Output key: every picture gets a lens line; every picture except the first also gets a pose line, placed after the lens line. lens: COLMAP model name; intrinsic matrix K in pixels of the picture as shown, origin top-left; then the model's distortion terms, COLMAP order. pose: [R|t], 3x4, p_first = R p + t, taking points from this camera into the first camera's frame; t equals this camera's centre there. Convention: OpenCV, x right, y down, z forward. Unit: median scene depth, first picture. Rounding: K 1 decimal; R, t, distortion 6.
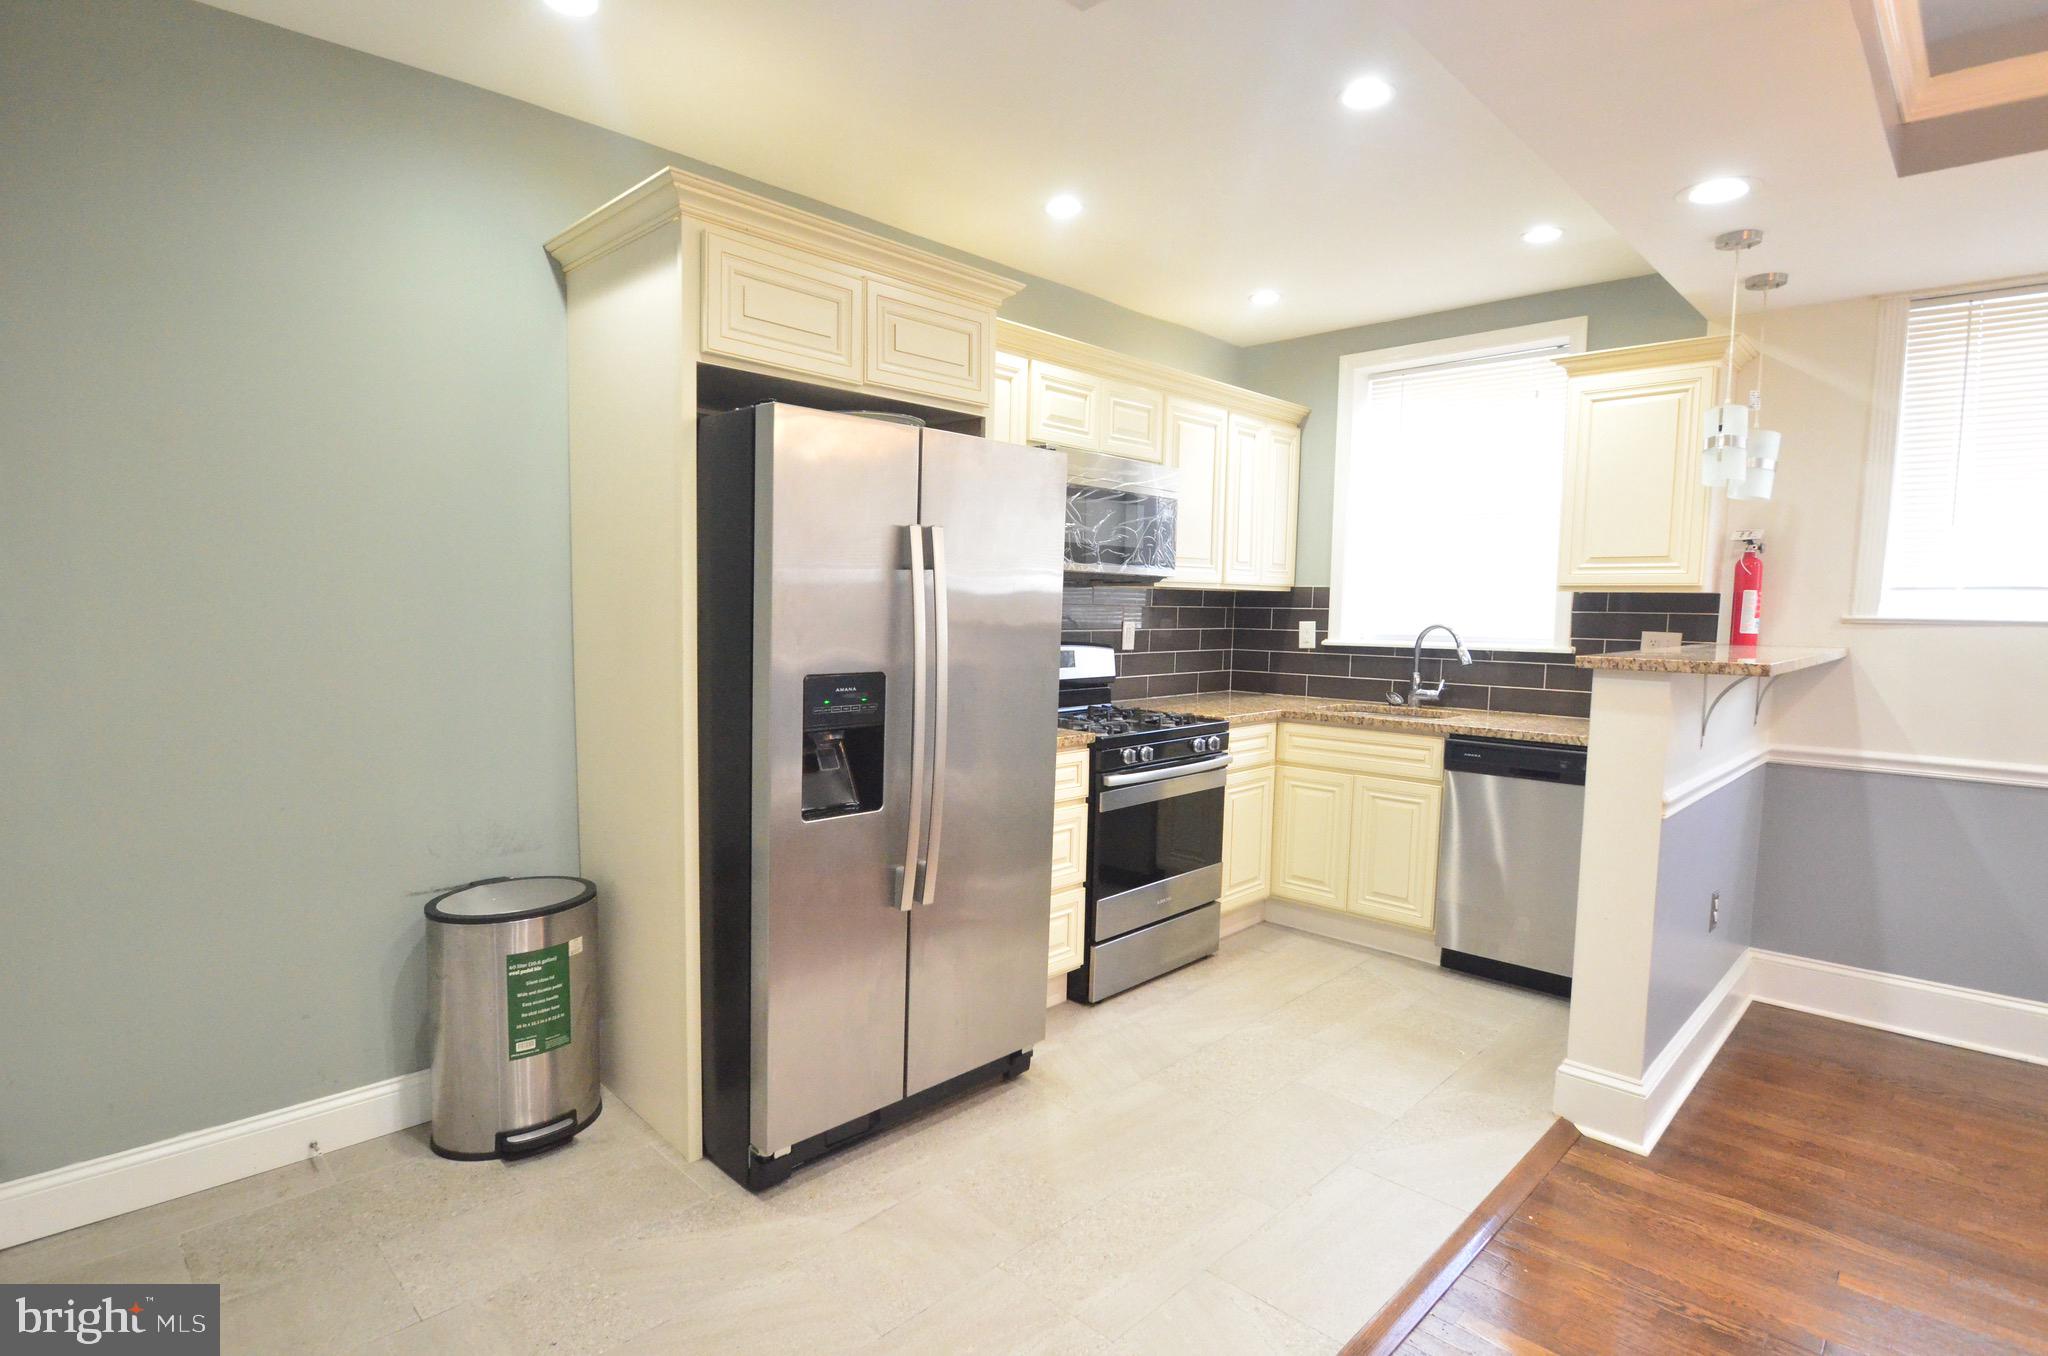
lens RADIAL K [[1022.2, 0, 977.6], [0, 1022.2, 706.1], [0, 0, 1]] dist [-0.002201, -0.015184]
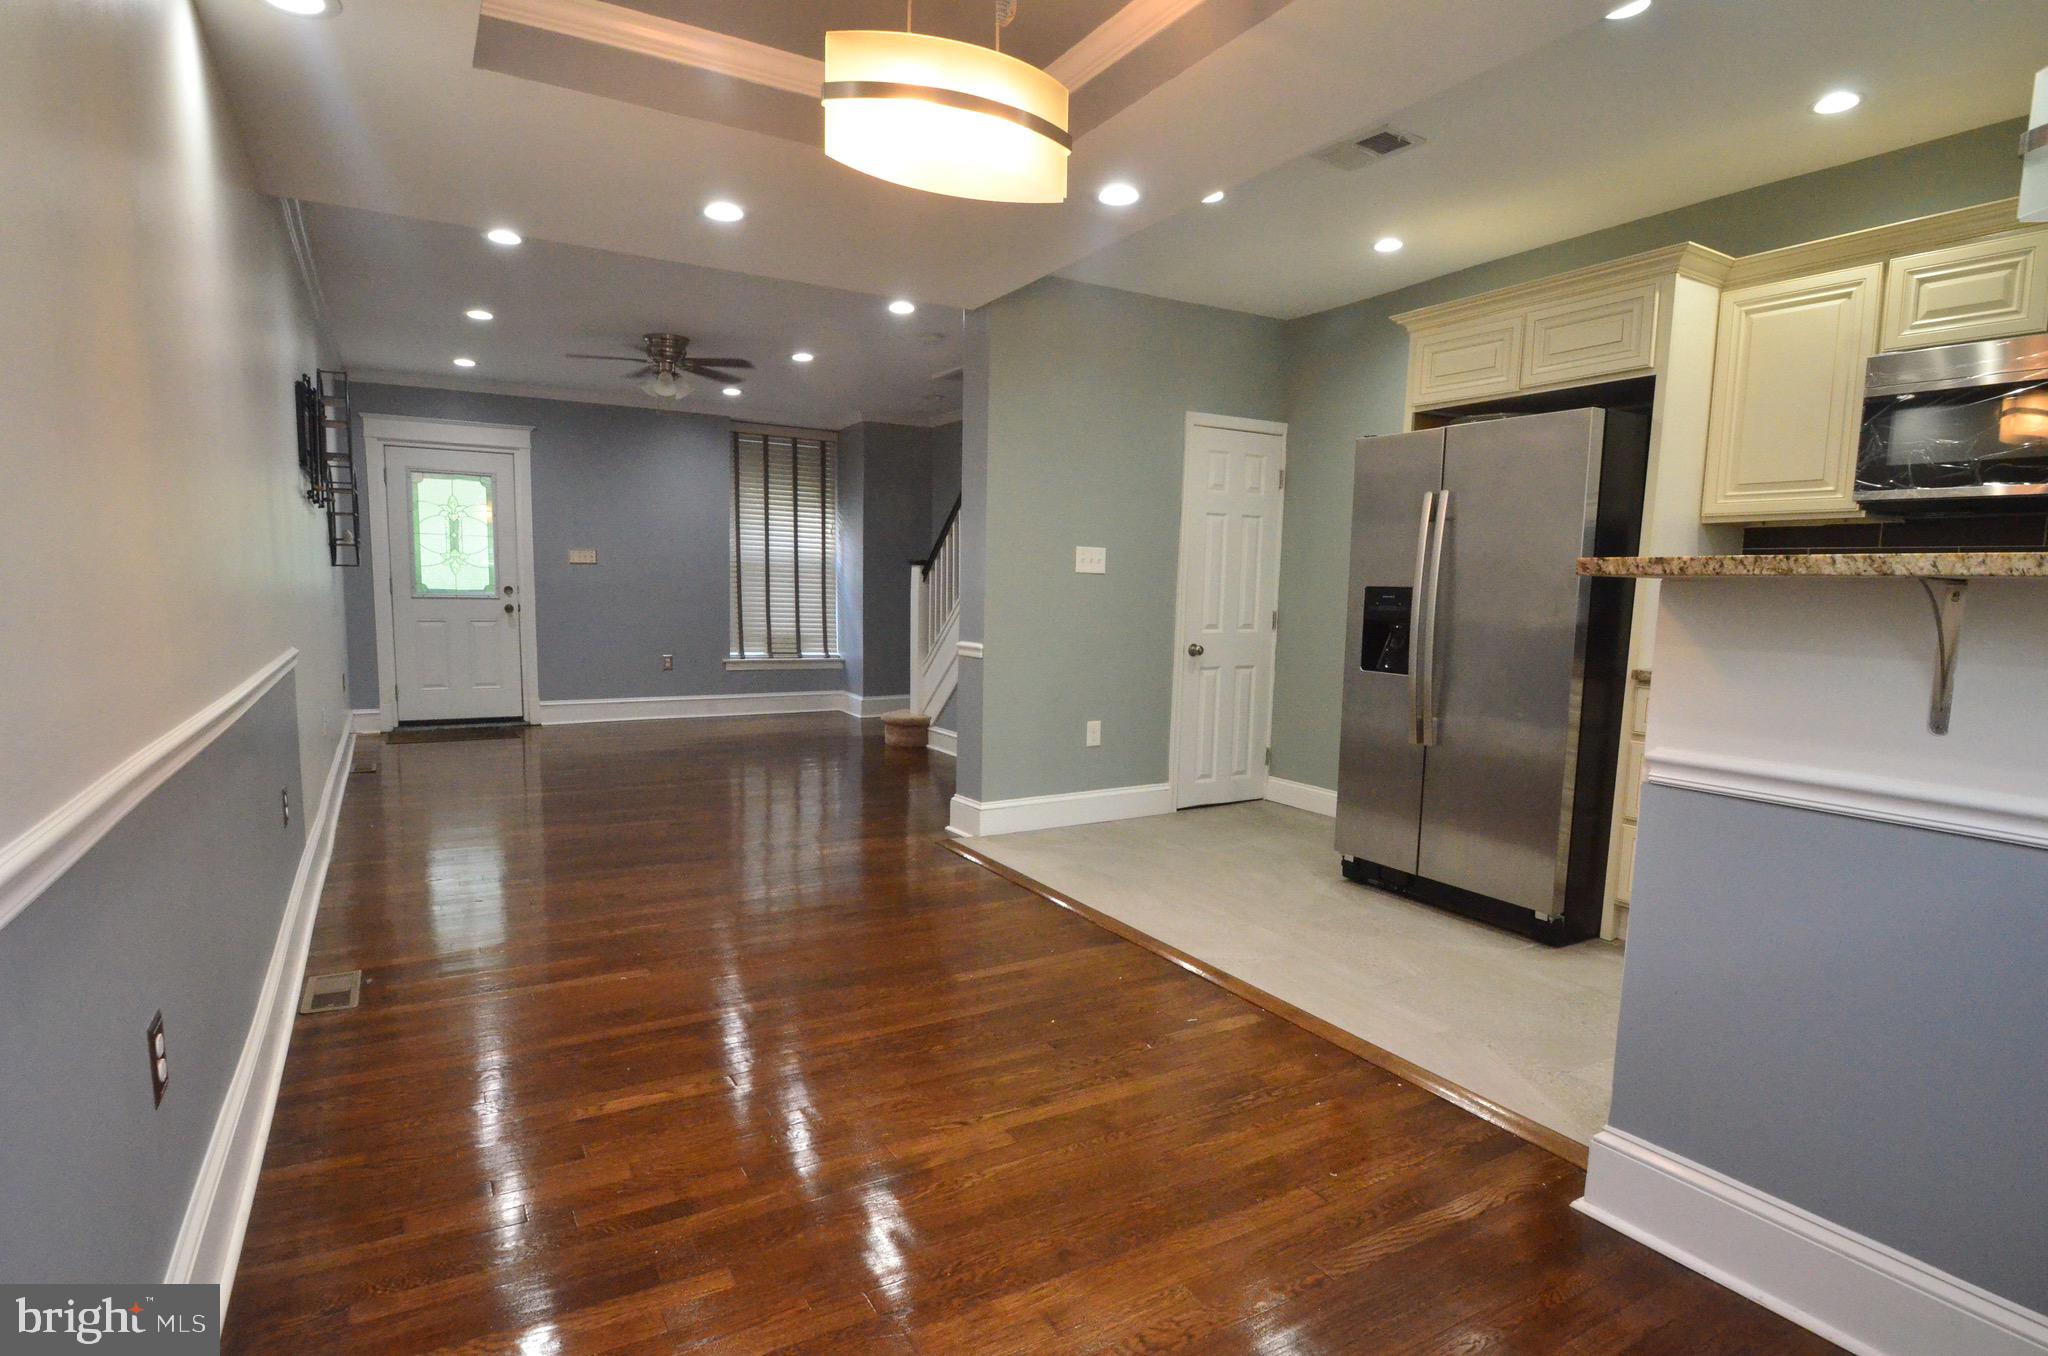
lens RADIAL K [[1029.8, 0, 978.1], [0, 1029.8, 716.2], [0, 0, 1]] dist [-0.006482, -0.013442]
pose [[-0.261016, 0.104041, -0.959711, 1.019576], [-0.117202, 0.983405, 0.138486, 0.013140], [0.958193, 0.148627, -0.244490, 0.479309]]
